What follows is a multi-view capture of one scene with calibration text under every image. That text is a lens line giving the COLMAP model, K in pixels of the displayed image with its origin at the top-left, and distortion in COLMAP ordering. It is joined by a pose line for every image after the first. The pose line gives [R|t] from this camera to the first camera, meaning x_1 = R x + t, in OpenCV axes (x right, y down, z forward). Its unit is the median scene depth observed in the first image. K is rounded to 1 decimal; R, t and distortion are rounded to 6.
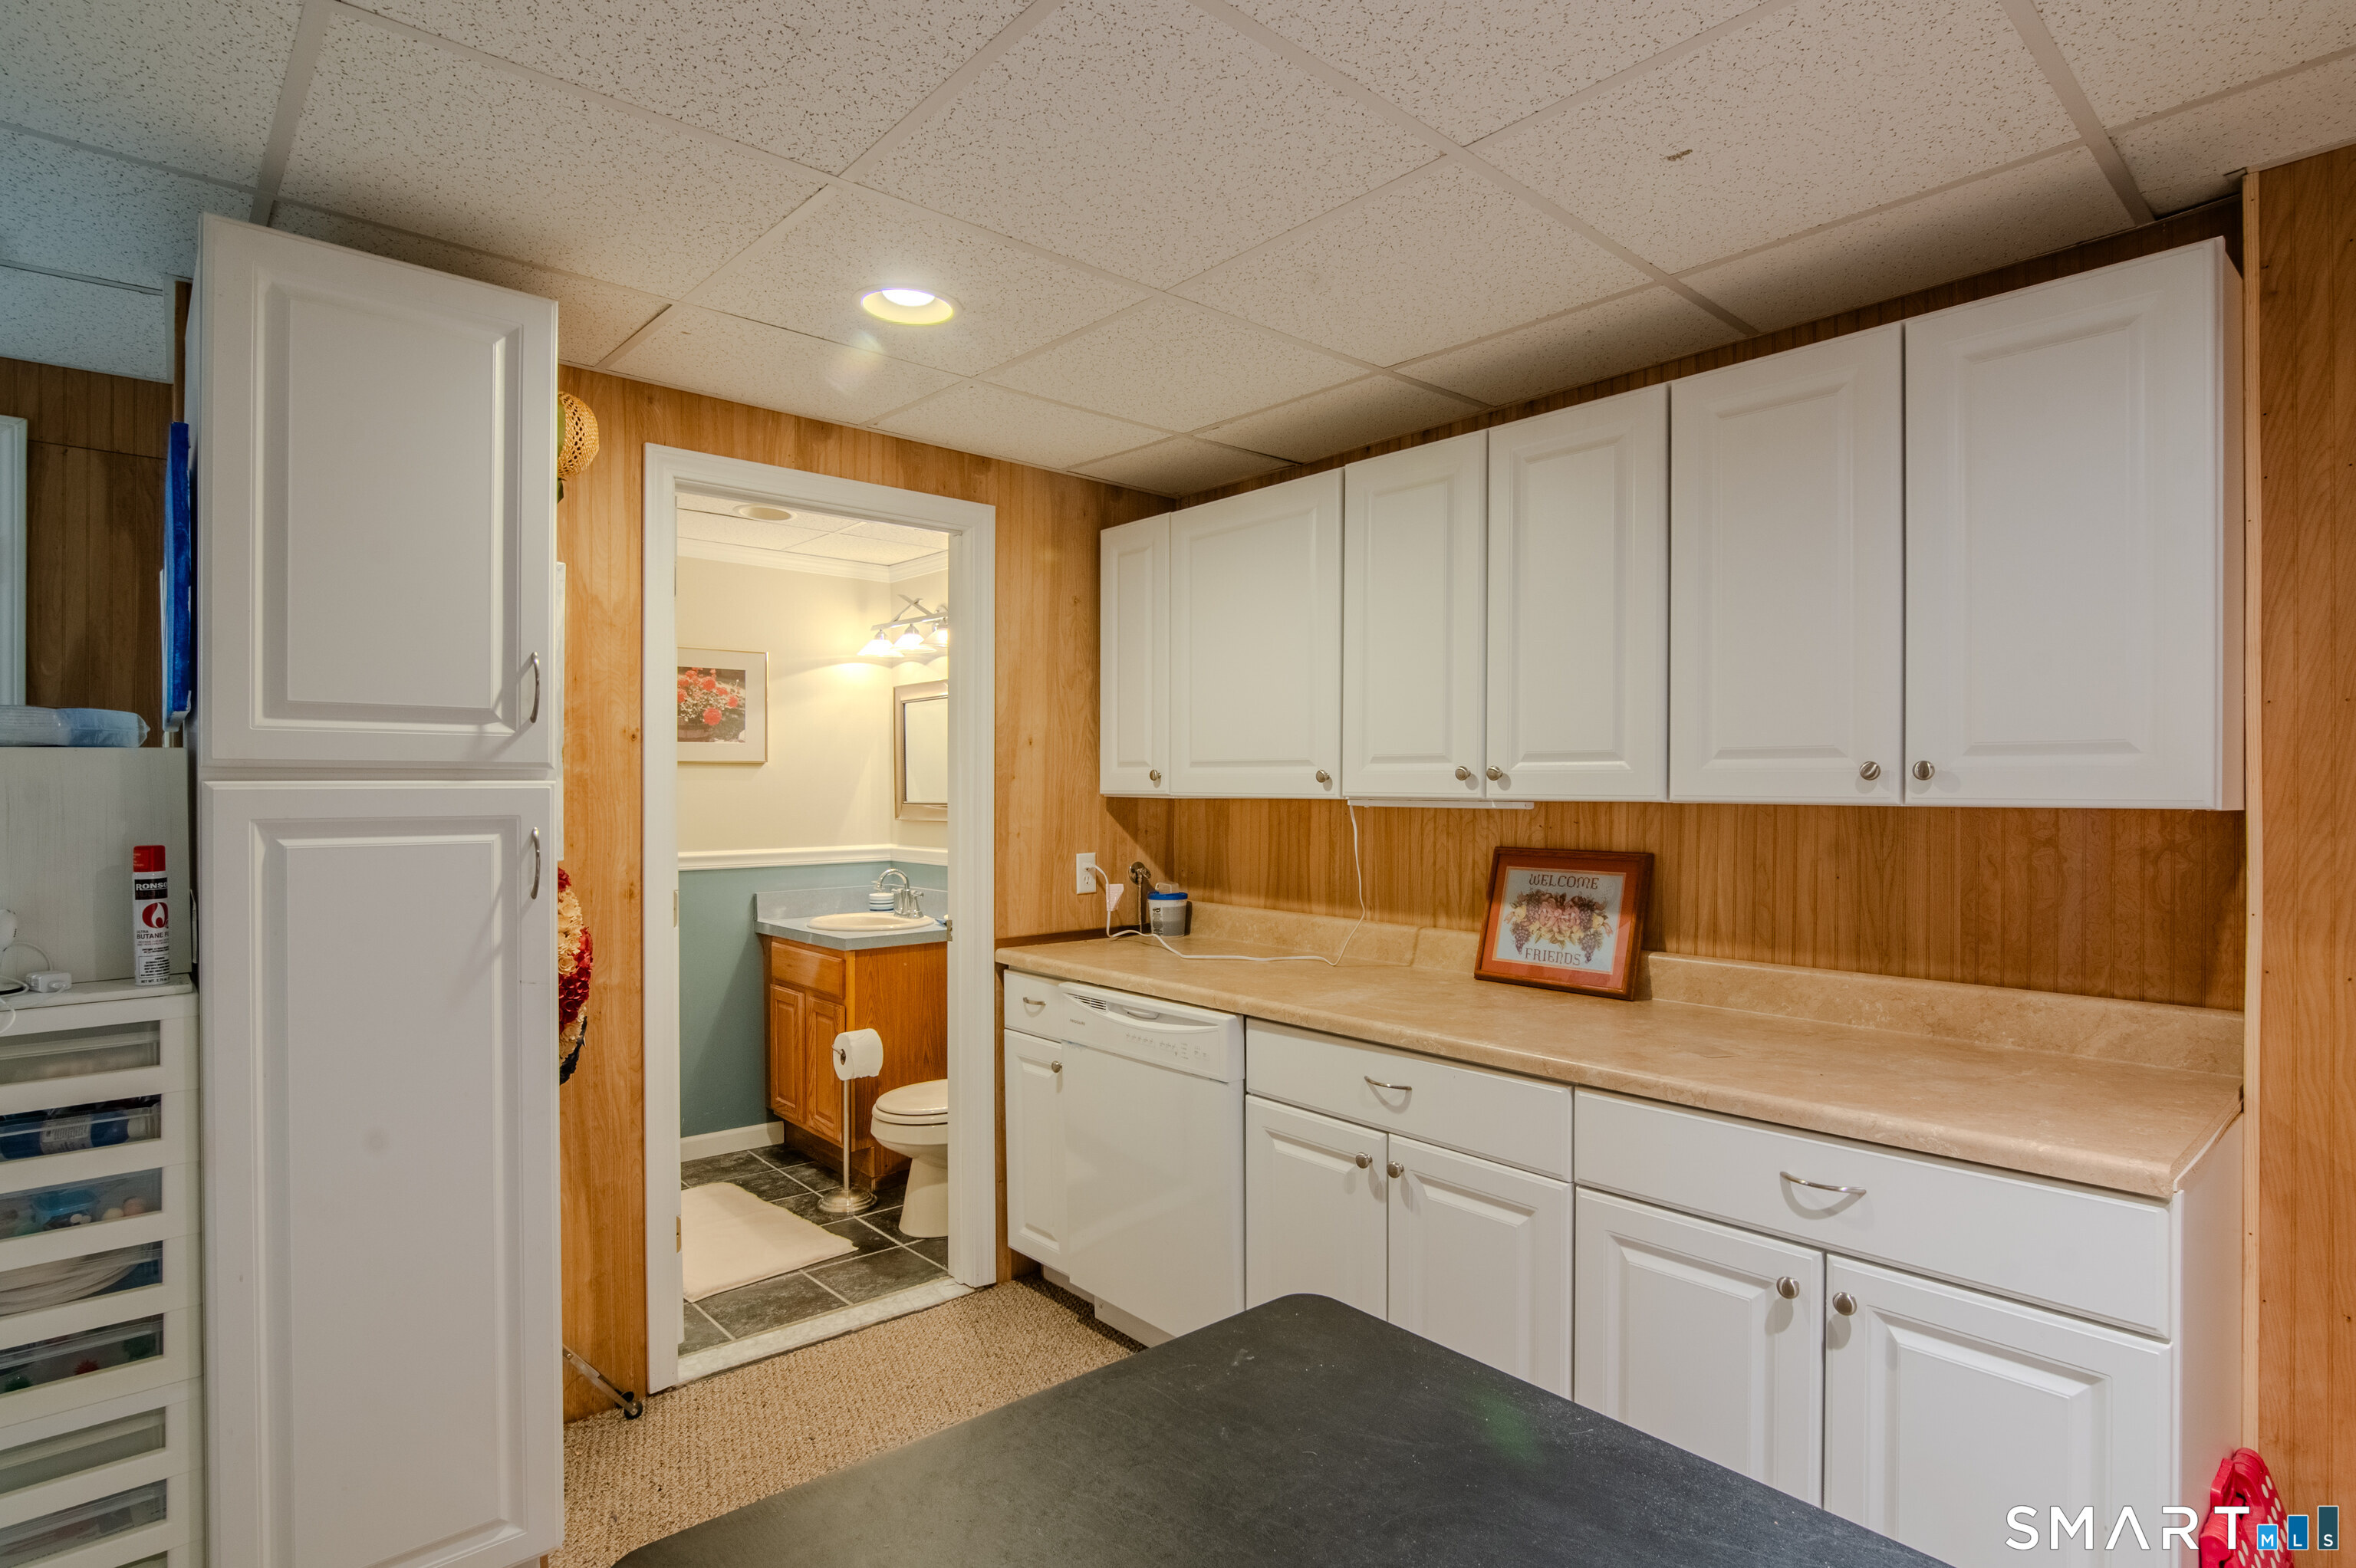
lens RADIAL K [[1155.9, 0, 1179.3], [0, 1155.9, 792.3], [0, 0, 1]] dist [-0.030470, 0.003929]
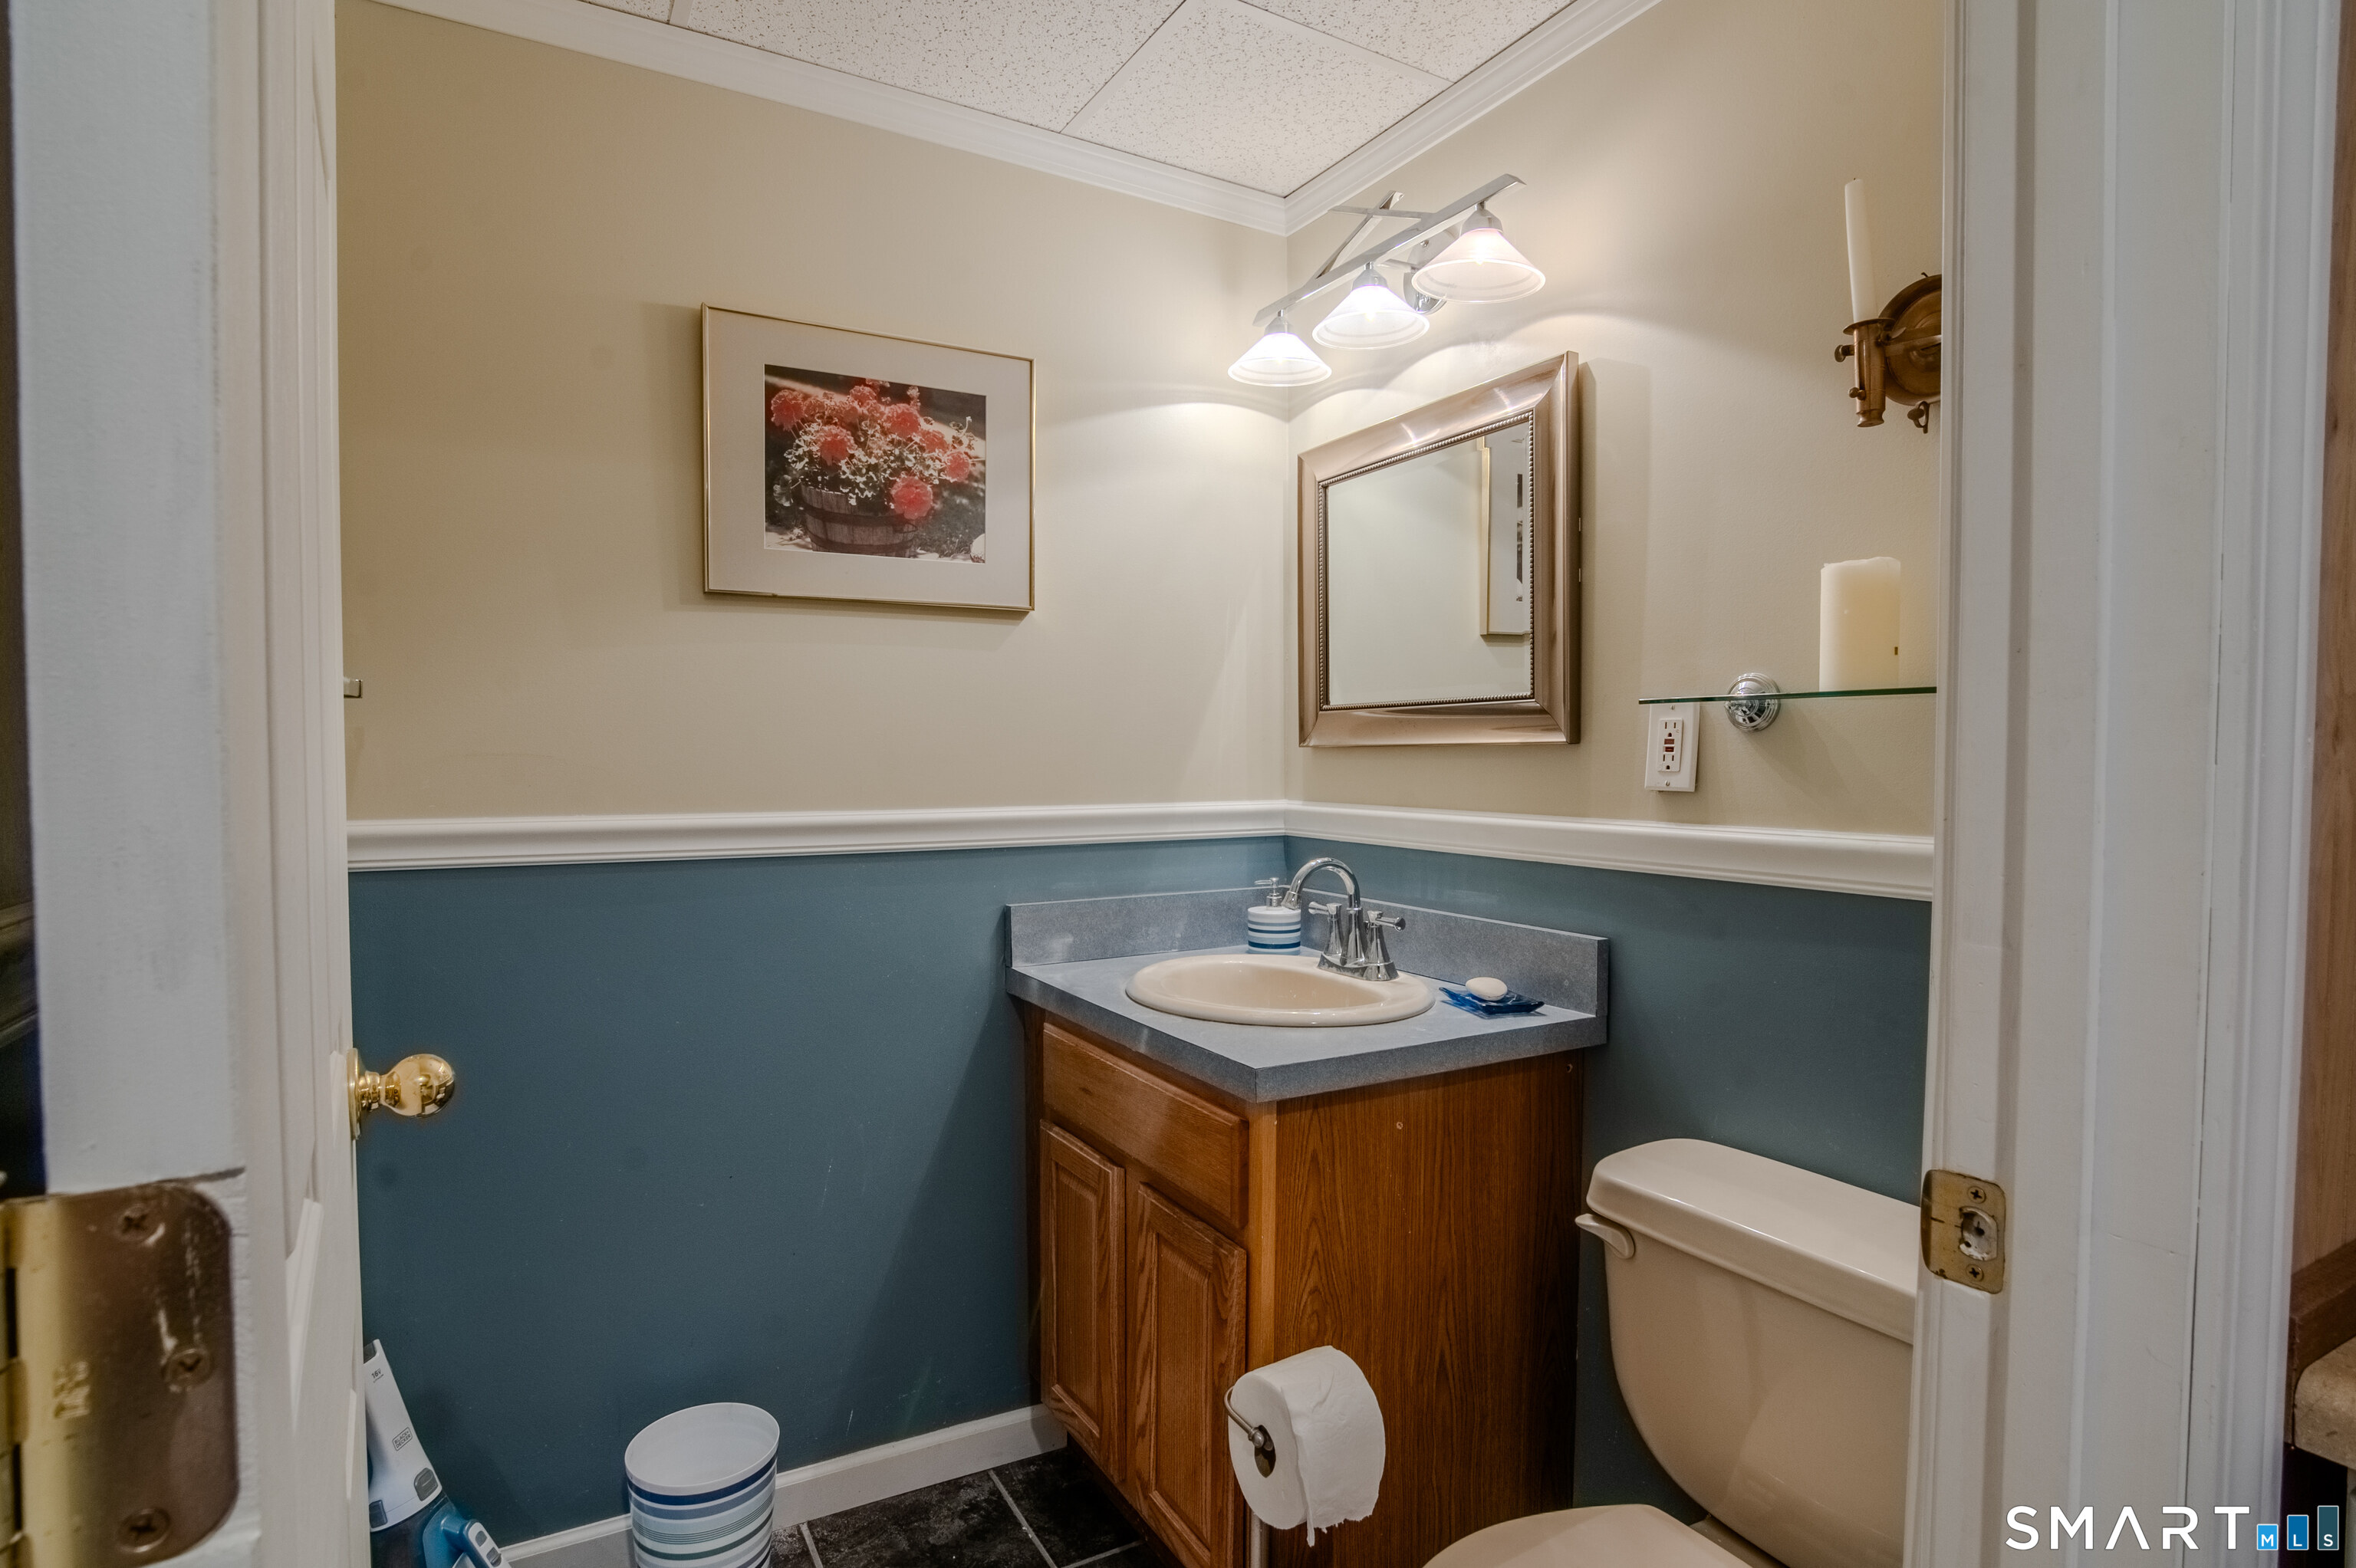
lens RADIAL K [[1155.9, 0, 1170.5], [0, 1155.9, 789.8], [0, 0, 1]] dist [-0.030470, 0.003929]
pose [[0.977143, 0.009139, -0.212388, -0.213706], [-0.003623, 0.999646, 0.026348, 0.030940], [0.212553, -0.024976, 0.976830, 0.582544]]
